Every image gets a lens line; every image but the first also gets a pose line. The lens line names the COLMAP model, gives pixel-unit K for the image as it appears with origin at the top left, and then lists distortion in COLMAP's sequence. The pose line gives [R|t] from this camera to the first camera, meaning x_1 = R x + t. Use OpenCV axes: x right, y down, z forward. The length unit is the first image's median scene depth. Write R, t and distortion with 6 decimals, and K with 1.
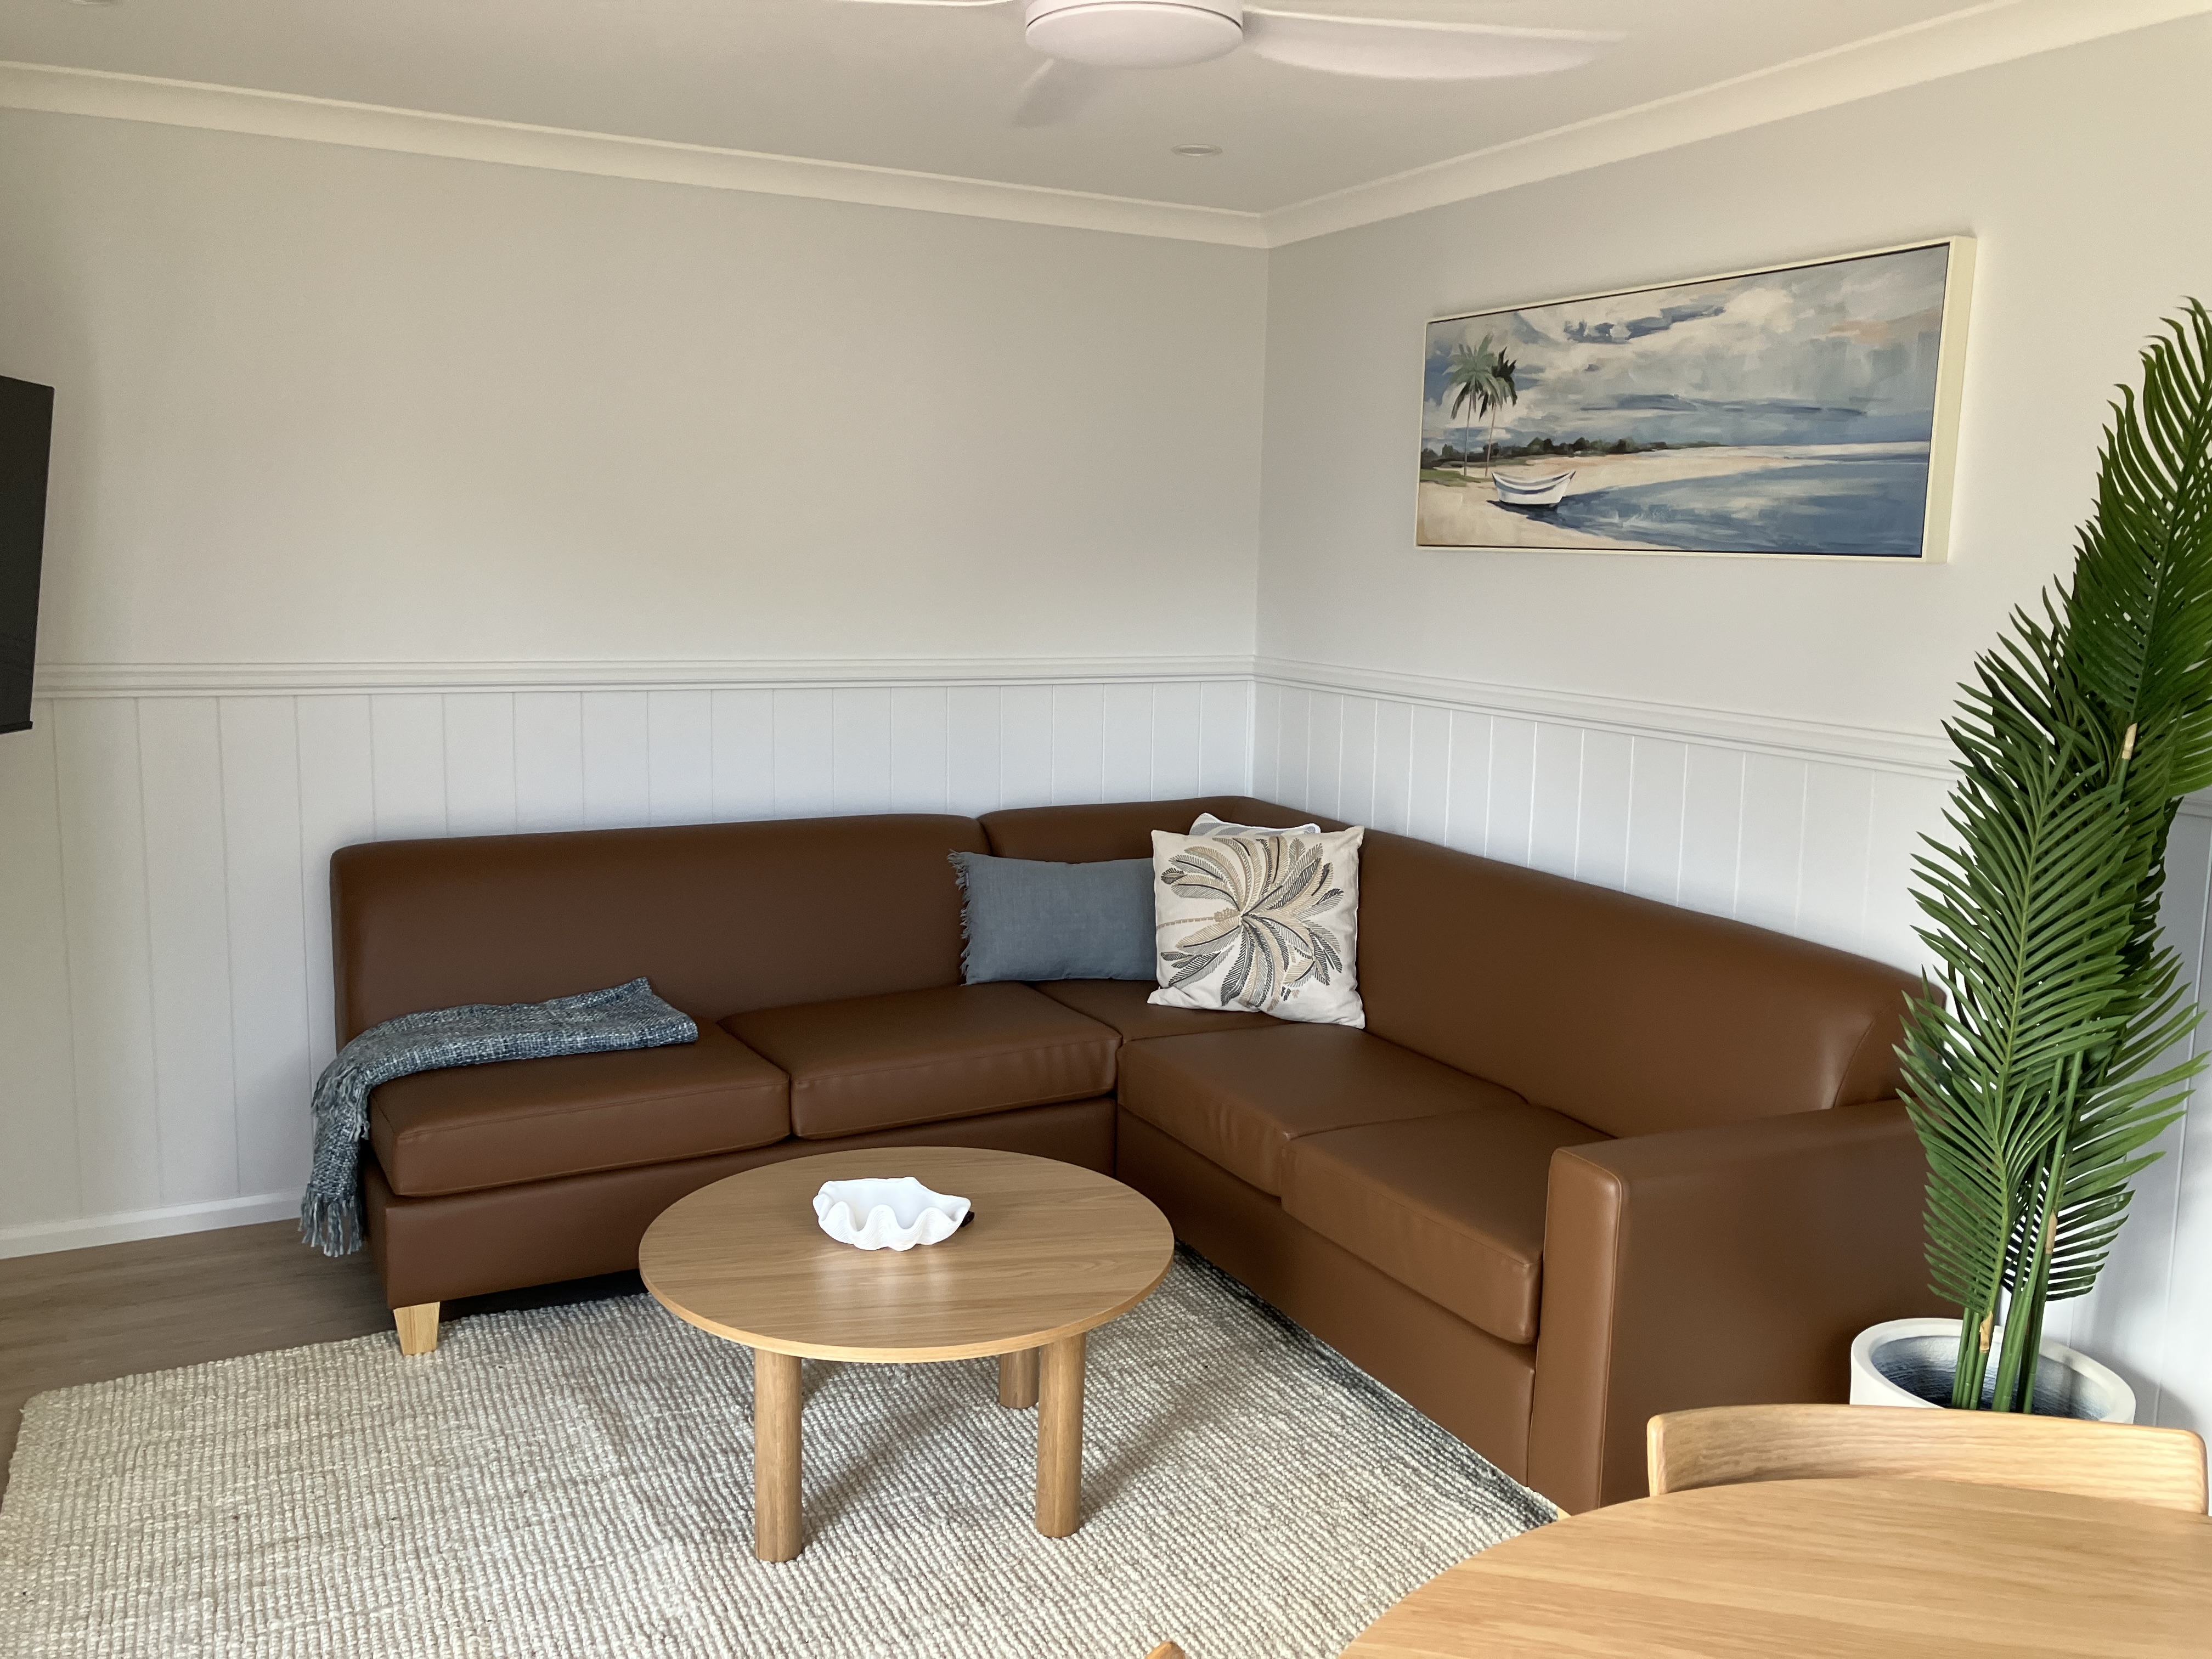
lens RADIAL K [[1797.7, 0, 1108.1], [0, 1797.7, 820.2], [0, 0, 1]] dist [0.026748, -0.024256]
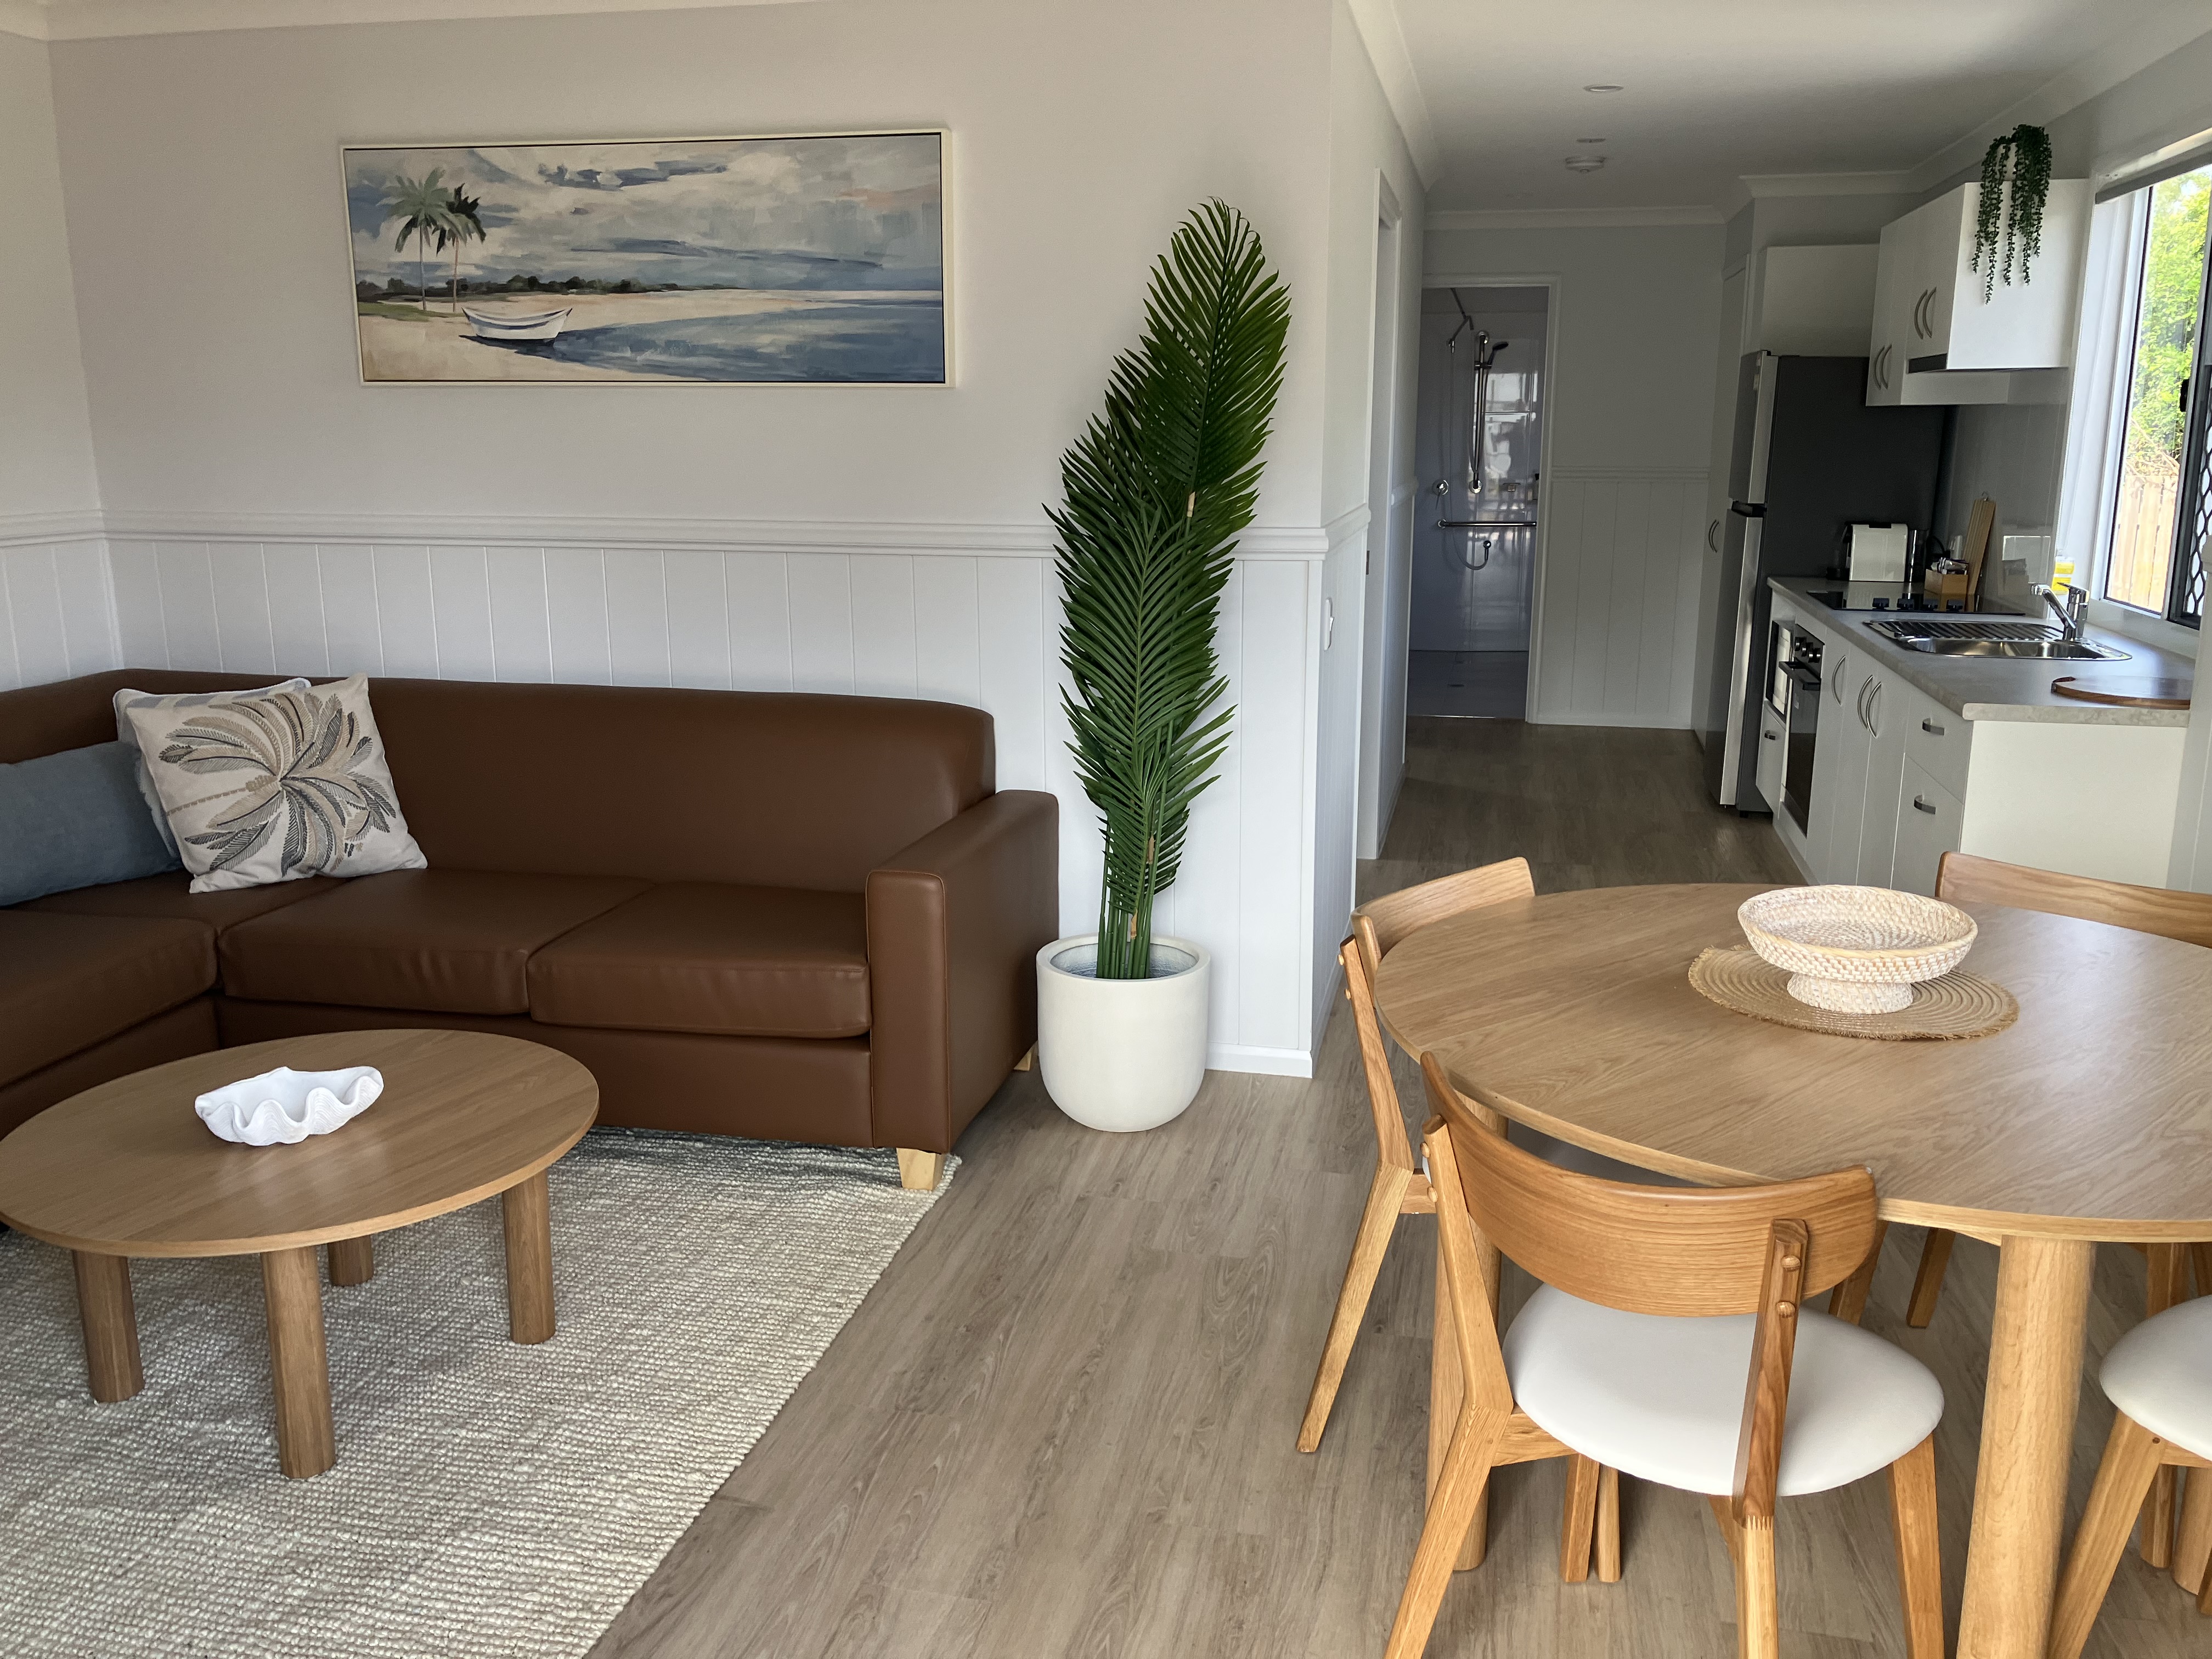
lens RADIAL K [[1797.7, 0, 1123.5], [0, 1797.7, 827.0], [0, 0, 1]] dist [0.026748, -0.024256]
pose [[0.656902, -0.197196, 0.727731, -0.366916], [0.131926, 0.980364, 0.146567, -0.004143], [-0.742344, -0.000273, 0.670019, 0.031398]]
